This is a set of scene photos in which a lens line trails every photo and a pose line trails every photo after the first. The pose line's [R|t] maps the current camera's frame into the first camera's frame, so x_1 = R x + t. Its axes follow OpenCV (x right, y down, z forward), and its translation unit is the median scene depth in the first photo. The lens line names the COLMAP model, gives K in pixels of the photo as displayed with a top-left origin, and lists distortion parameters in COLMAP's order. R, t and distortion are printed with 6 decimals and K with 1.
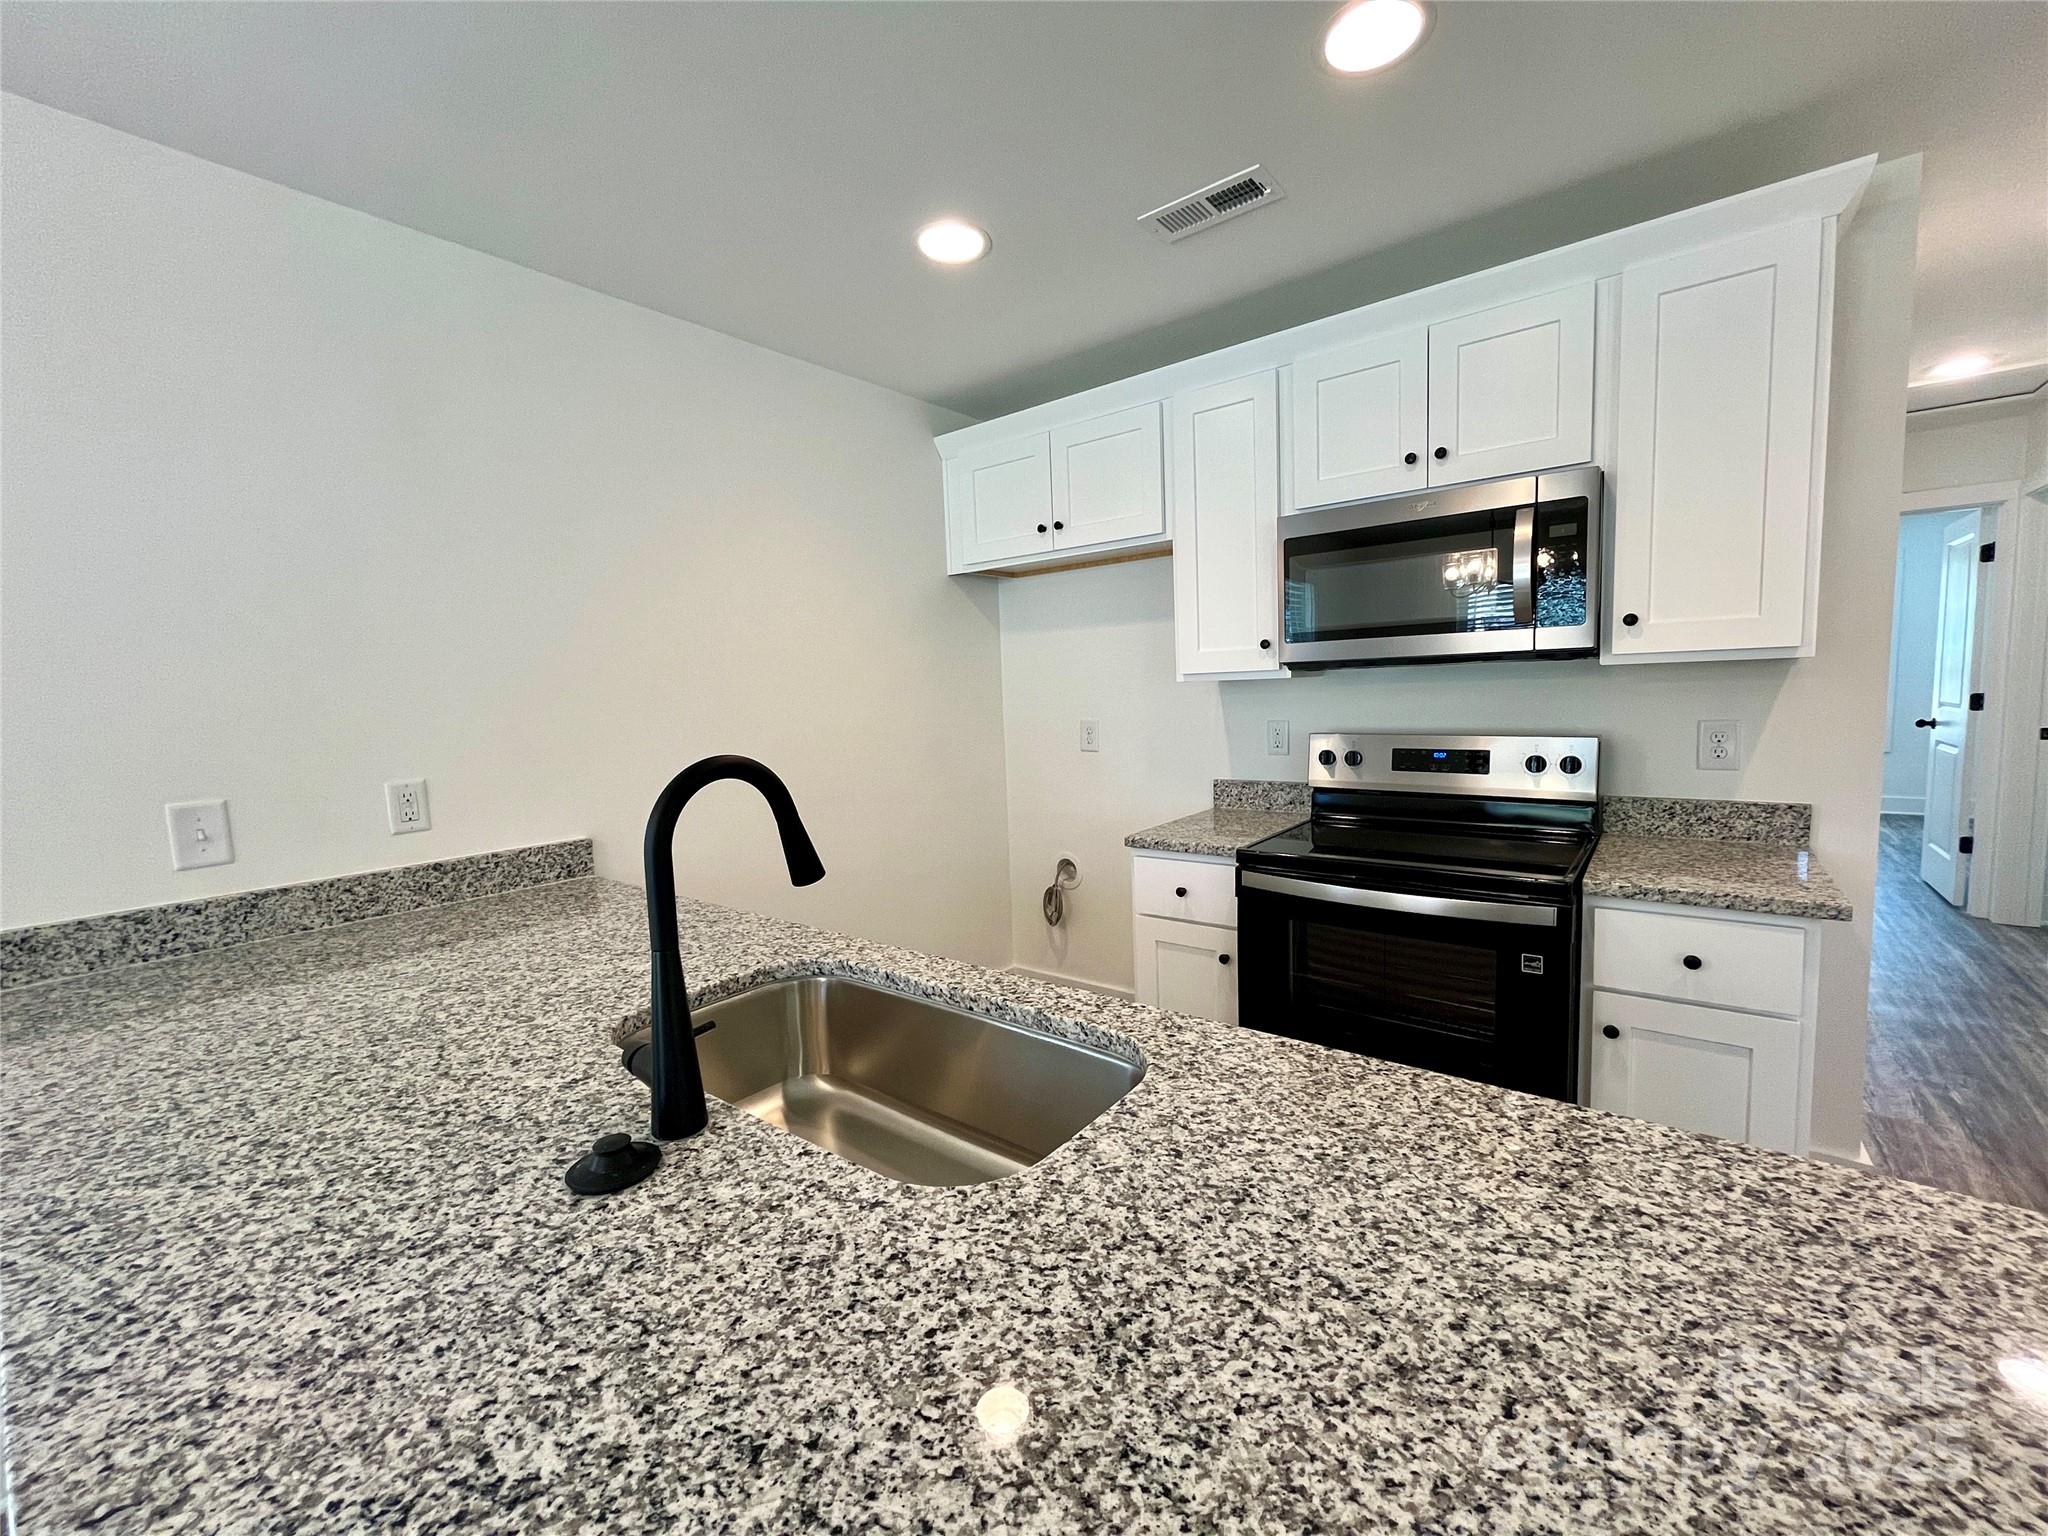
lens RADIAL K [[831.5, 0, 1027.3], [0, 831.5, 762.4], [0, 0, 1]] dist [-0.001349, -0.000106]
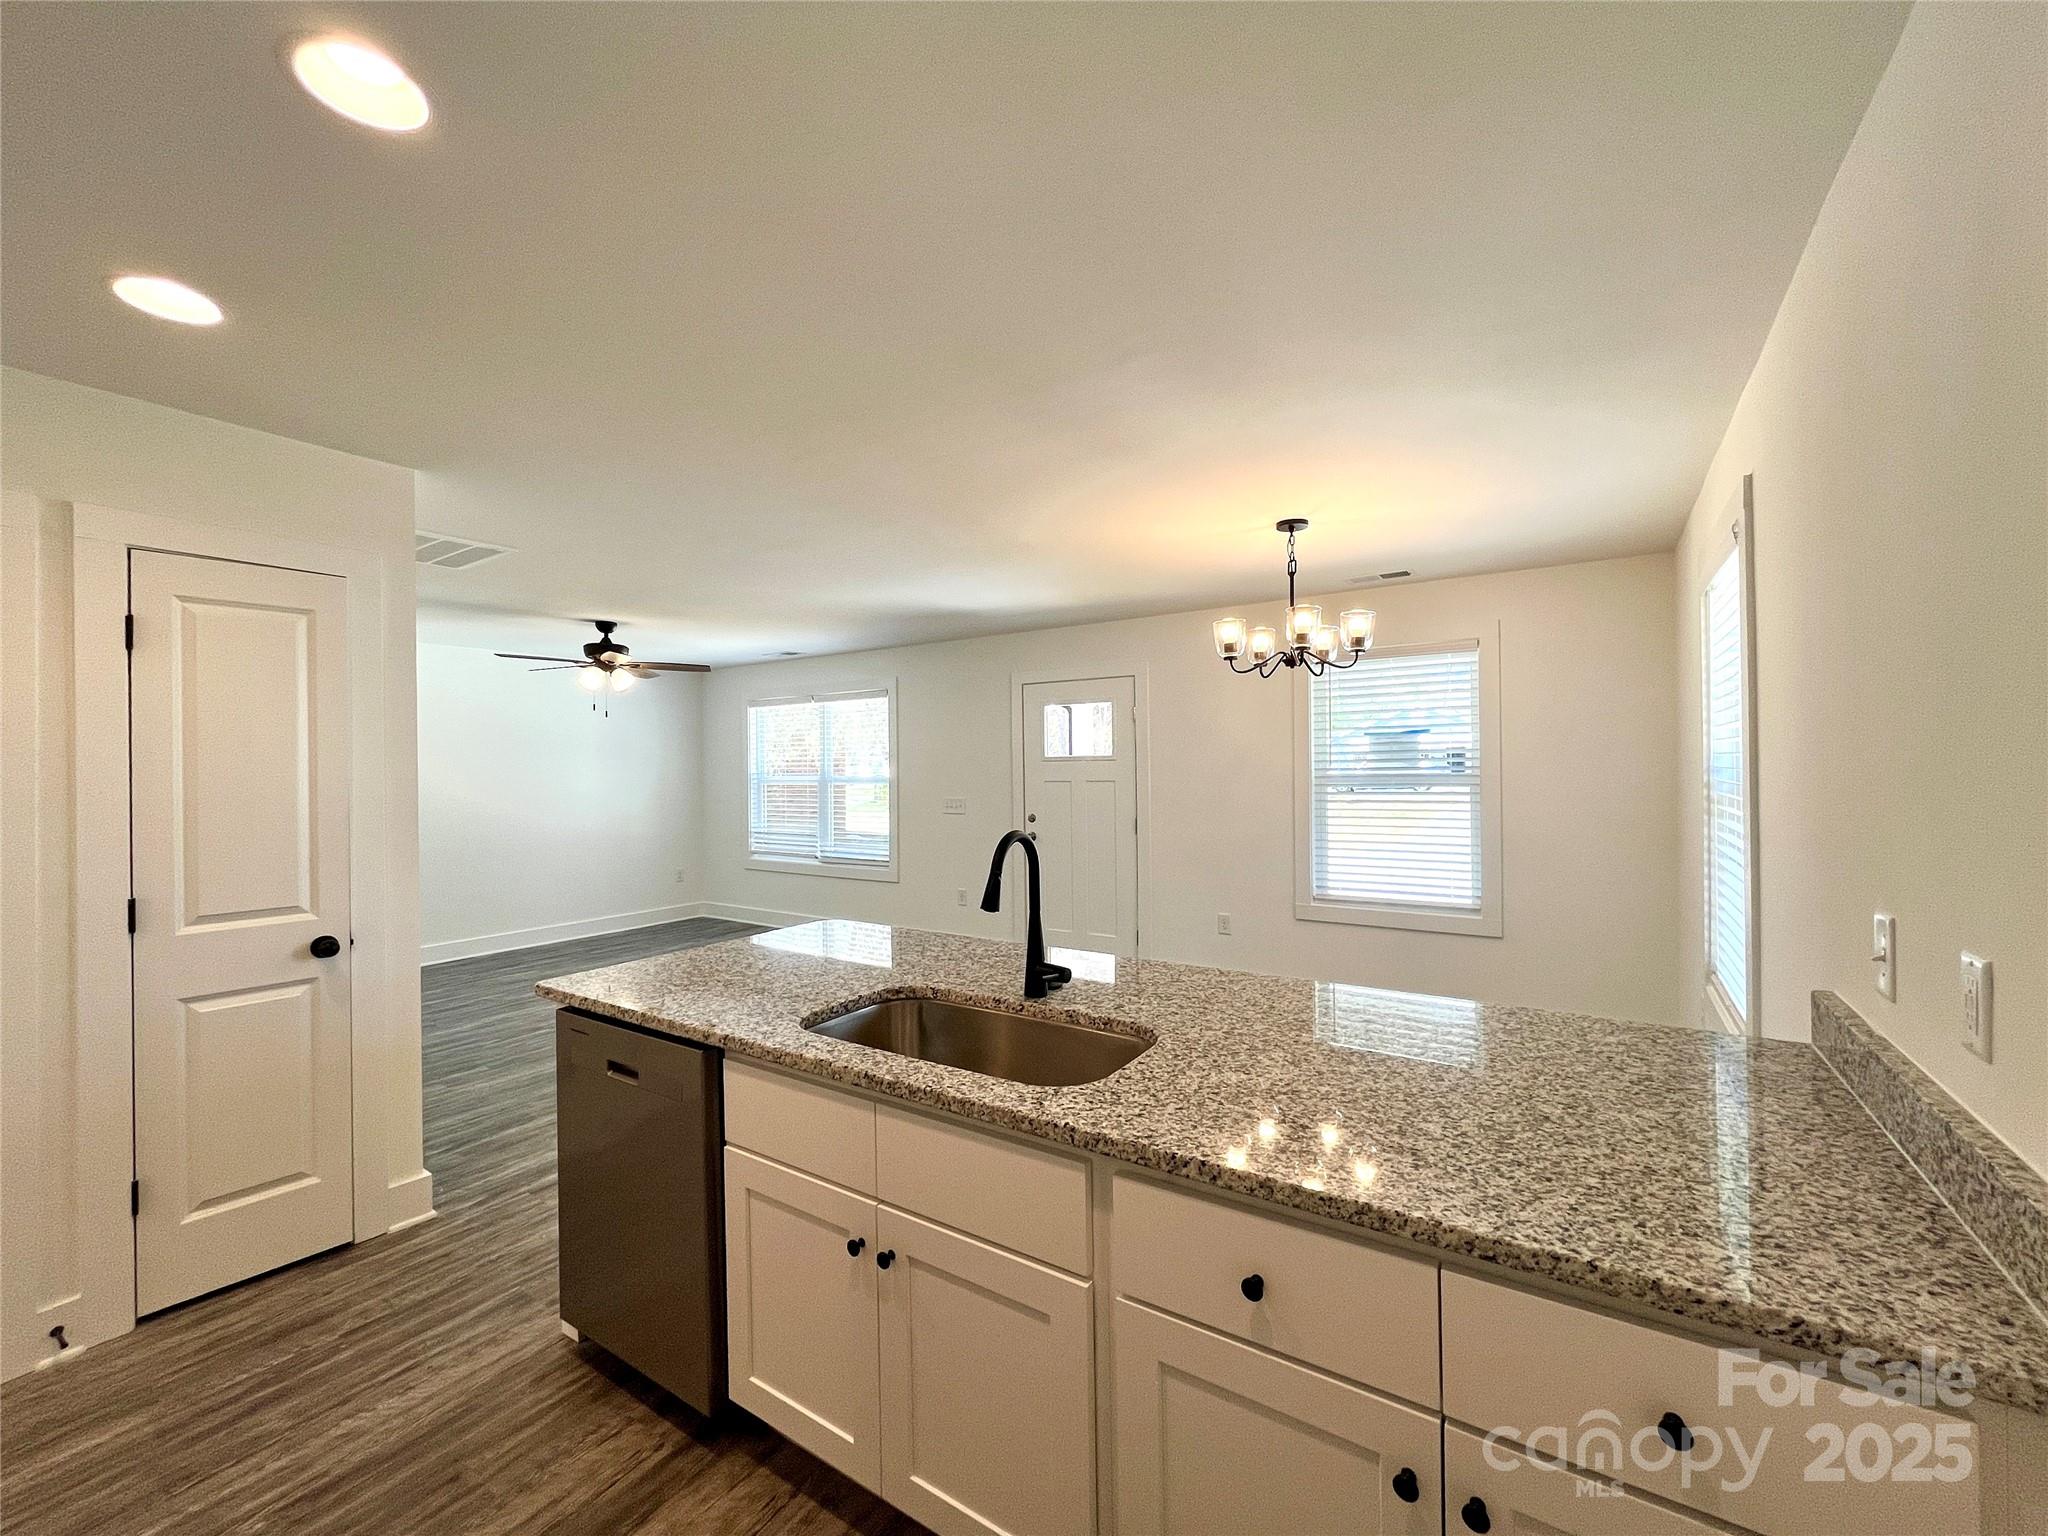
lens RADIAL K [[826.4, 0, 1024.0], [0, 826.4, 768.0], [0, 0, 1]] dist [-0.001908, -0.000167]
pose [[-0.996131, 0.051029, -0.071548, -0.109040], [0.044210, 0.994604, 0.093852, -0.150351], [0.075952, 0.090325, -0.993012, 1.294288]]
